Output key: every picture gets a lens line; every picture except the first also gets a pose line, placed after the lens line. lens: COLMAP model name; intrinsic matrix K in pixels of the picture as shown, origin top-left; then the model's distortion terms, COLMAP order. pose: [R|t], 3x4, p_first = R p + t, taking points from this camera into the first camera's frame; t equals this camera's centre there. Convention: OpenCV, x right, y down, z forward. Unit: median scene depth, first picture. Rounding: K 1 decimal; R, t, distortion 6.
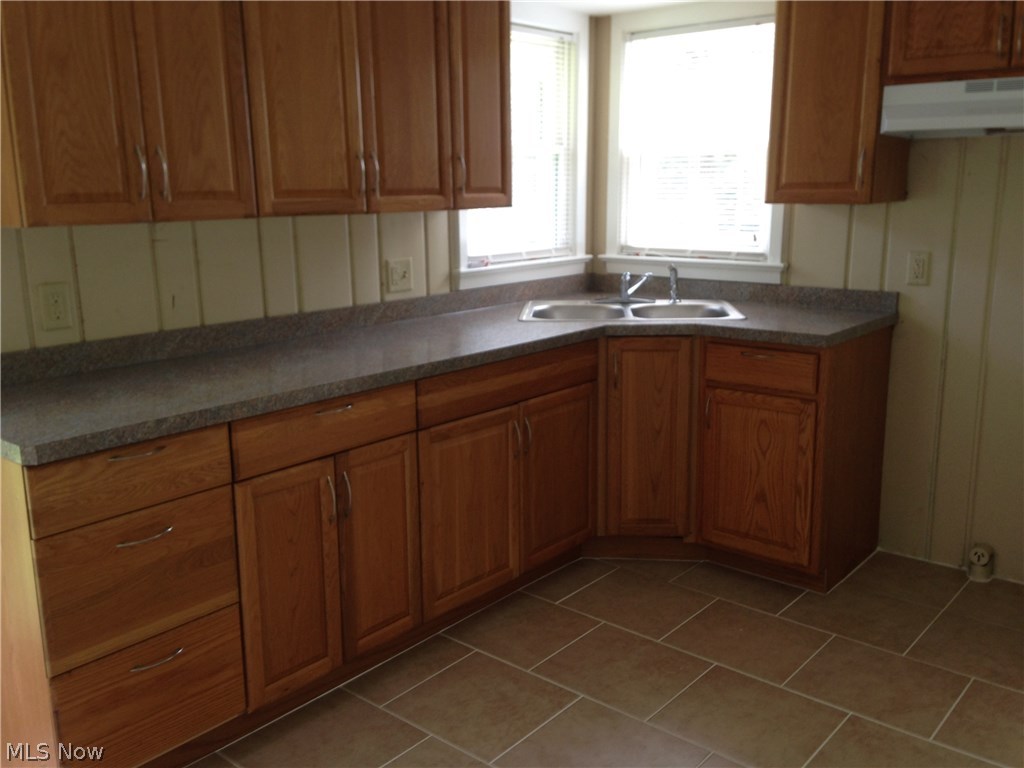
lens RADIAL K [[926.9, 0, 512.0], [0, 926.9, 384.0], [0, 0, 1]] dist [0.229108, -0.317836]
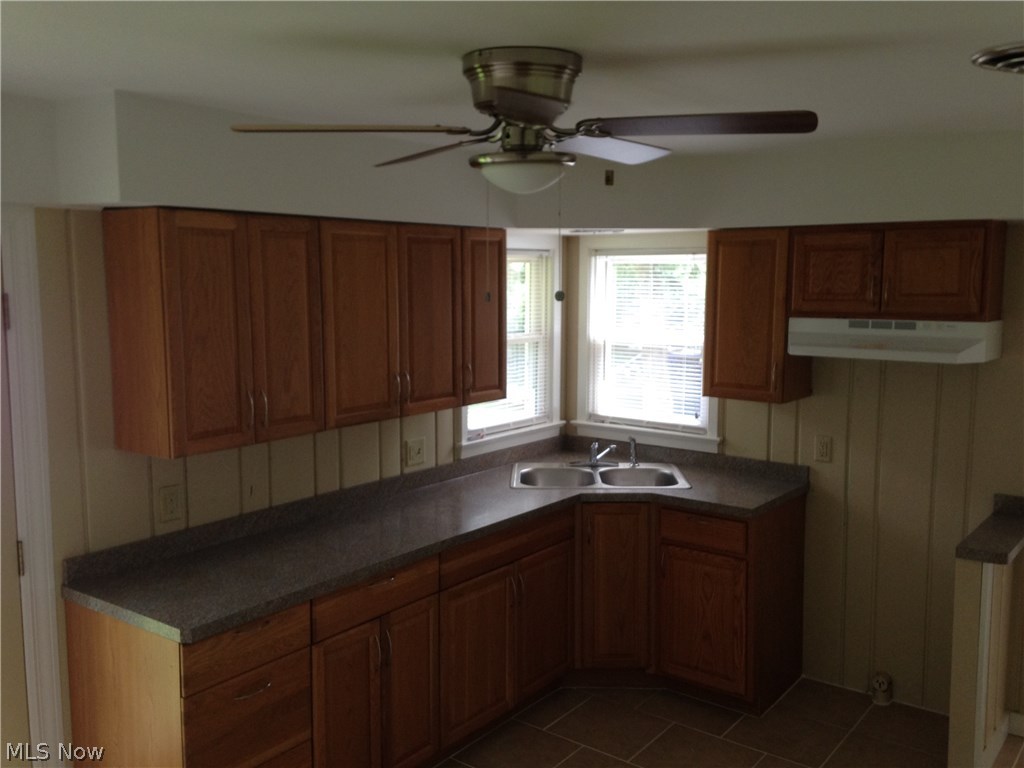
lens RADIAL K [[926.9, 0, 512.0], [0, 926.9, 384.0], [0, 0, 1]] dist [0.229108, -0.317836]
pose [[0.998749, 0.007432, 0.049442, -0.058134], [-0.002788, 0.995631, -0.093332, -0.098122], [-0.049920, 0.093077, 0.994407, -0.269768]]
